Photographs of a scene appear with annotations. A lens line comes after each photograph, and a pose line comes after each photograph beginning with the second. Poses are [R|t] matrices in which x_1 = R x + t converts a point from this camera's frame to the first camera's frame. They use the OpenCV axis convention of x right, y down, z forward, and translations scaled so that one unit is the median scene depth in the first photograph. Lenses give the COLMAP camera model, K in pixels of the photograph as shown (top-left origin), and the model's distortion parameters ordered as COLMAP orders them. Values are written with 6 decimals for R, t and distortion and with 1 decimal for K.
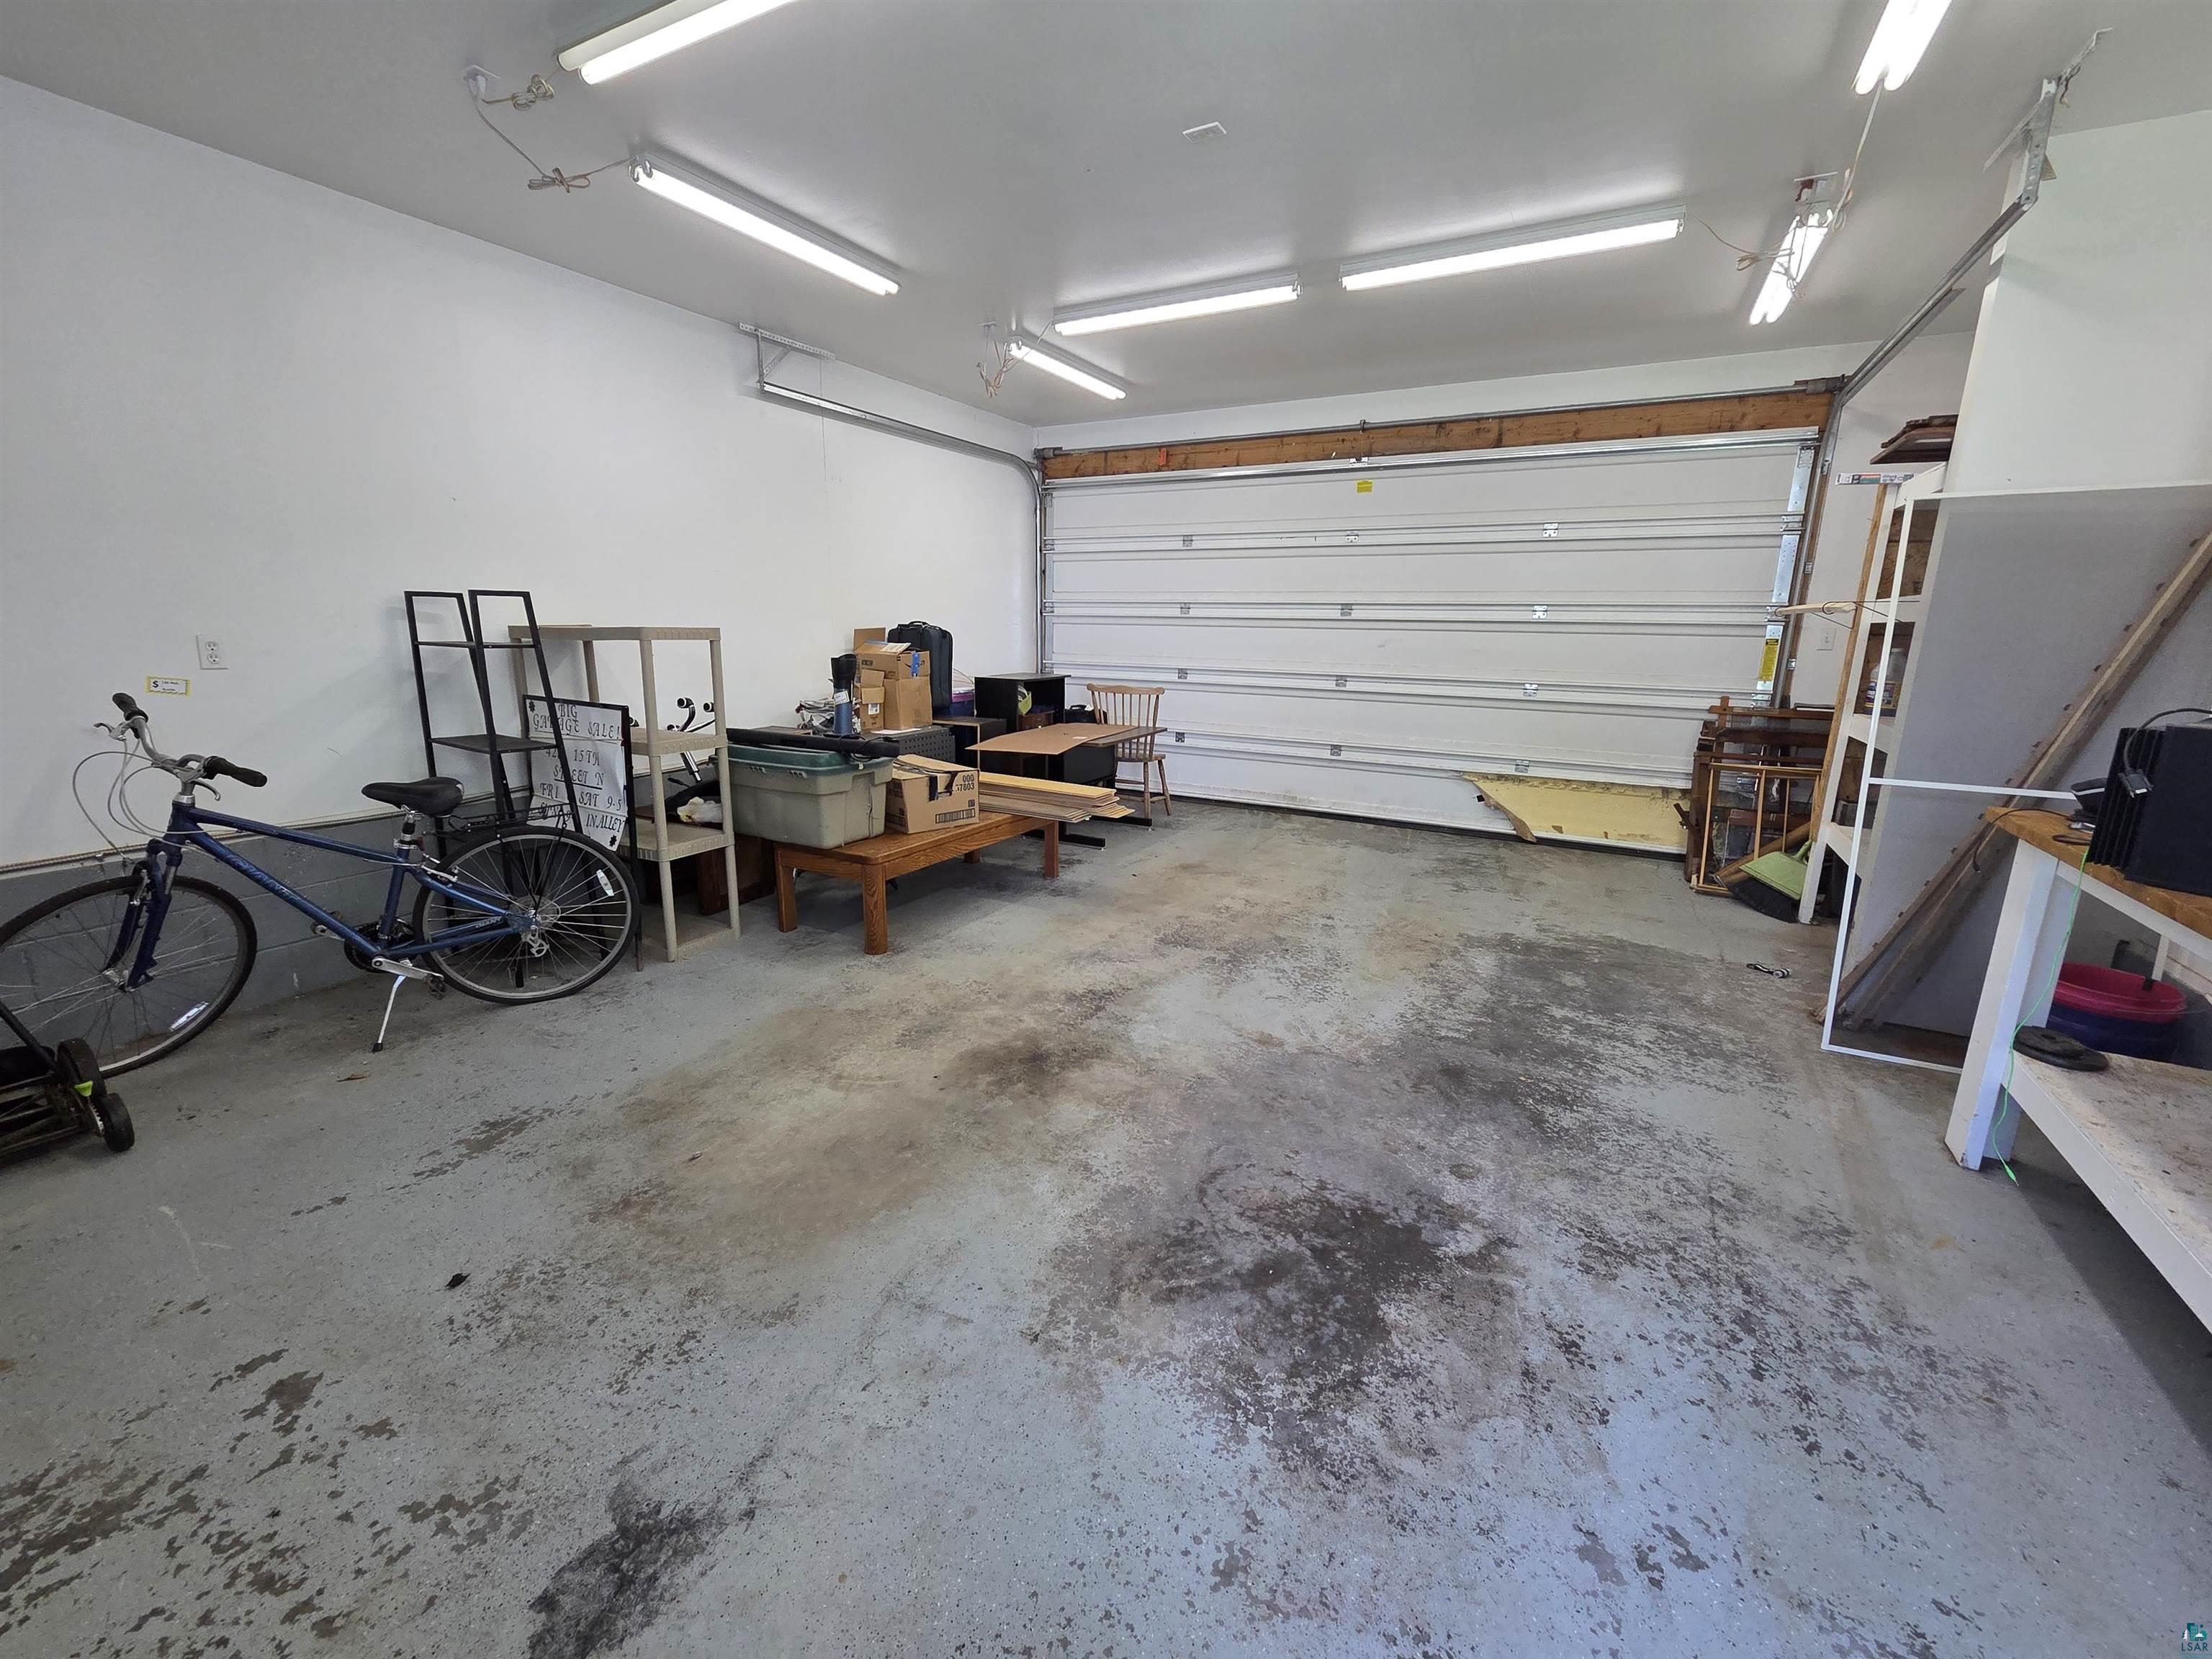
lens RADIAL K [[905.7, 0, 1095.6], [0, 905.7, 823.8], [0, 0, 1]] dist [0.002696, -0.001239]
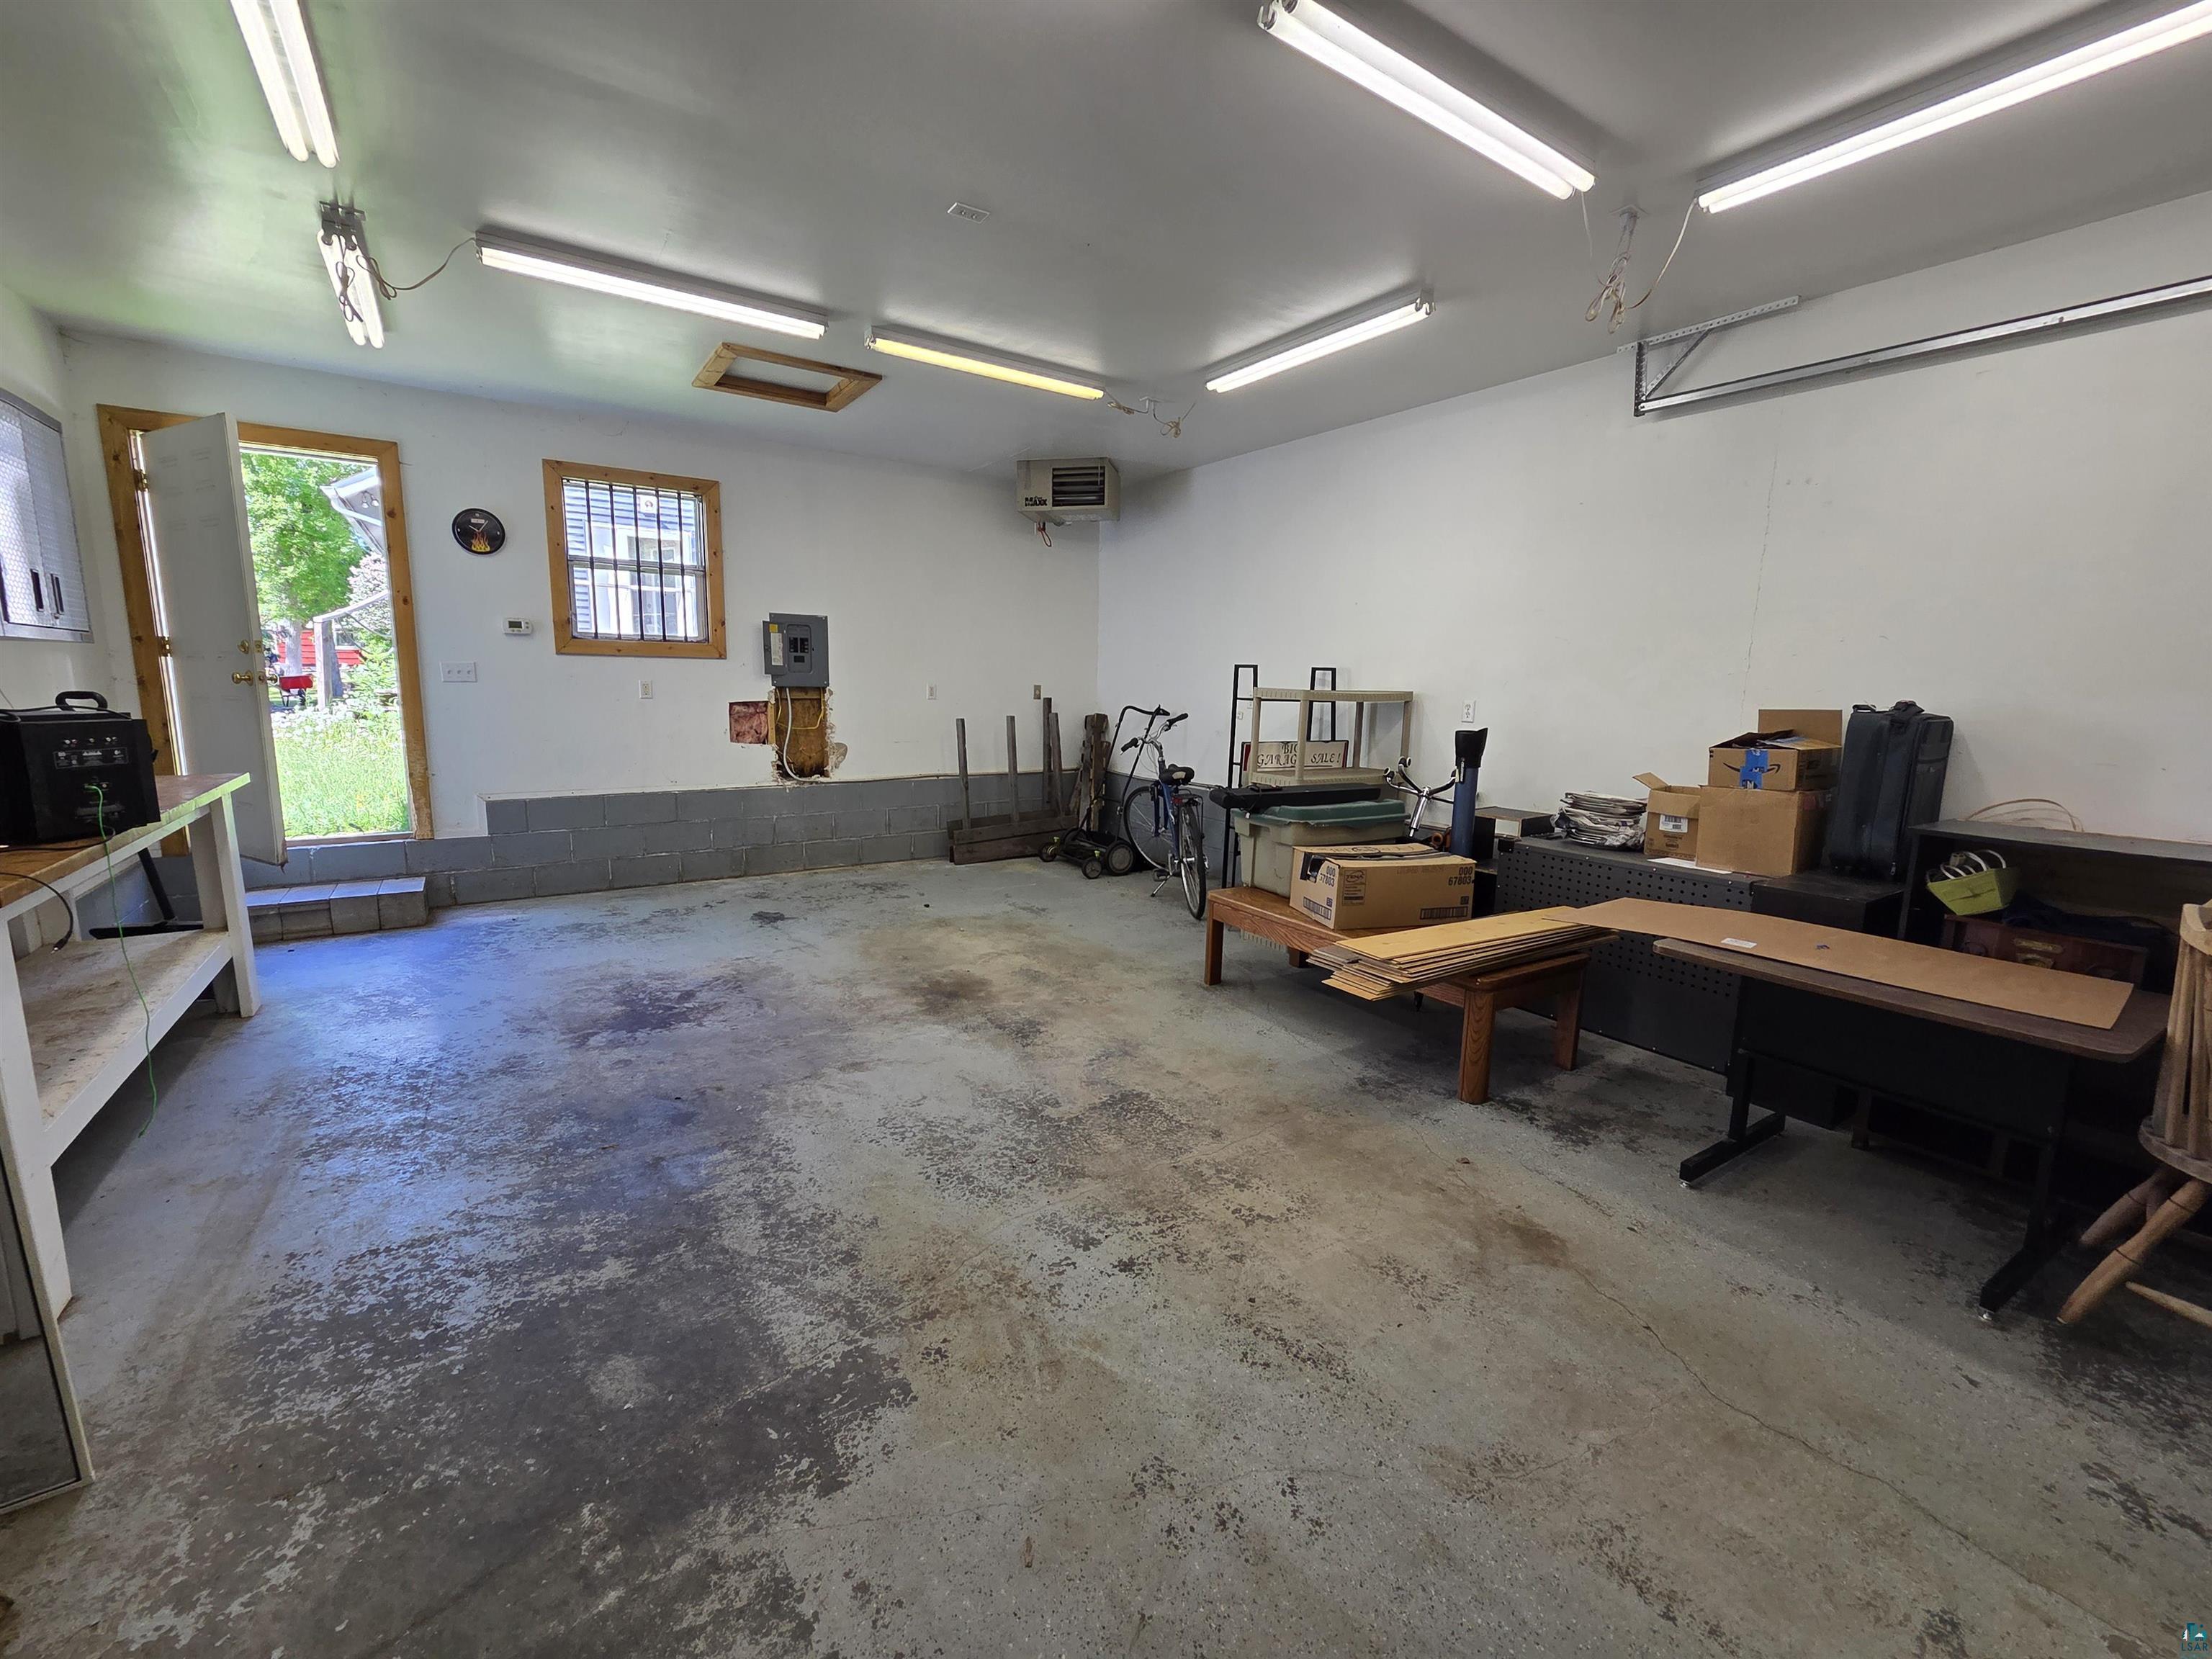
lens RADIAL K [[905.7, 0, 1091.0], [0, 905.7, 830.3], [0, 0, 1]] dist [0.002696, -0.001239]
pose [[-0.454127, 0.127389, -0.881783, 0.910625], [-0.225990, 0.940886, 0.252314, -0.325926], [0.861799, 0.313856, -0.398493, 1.498500]]
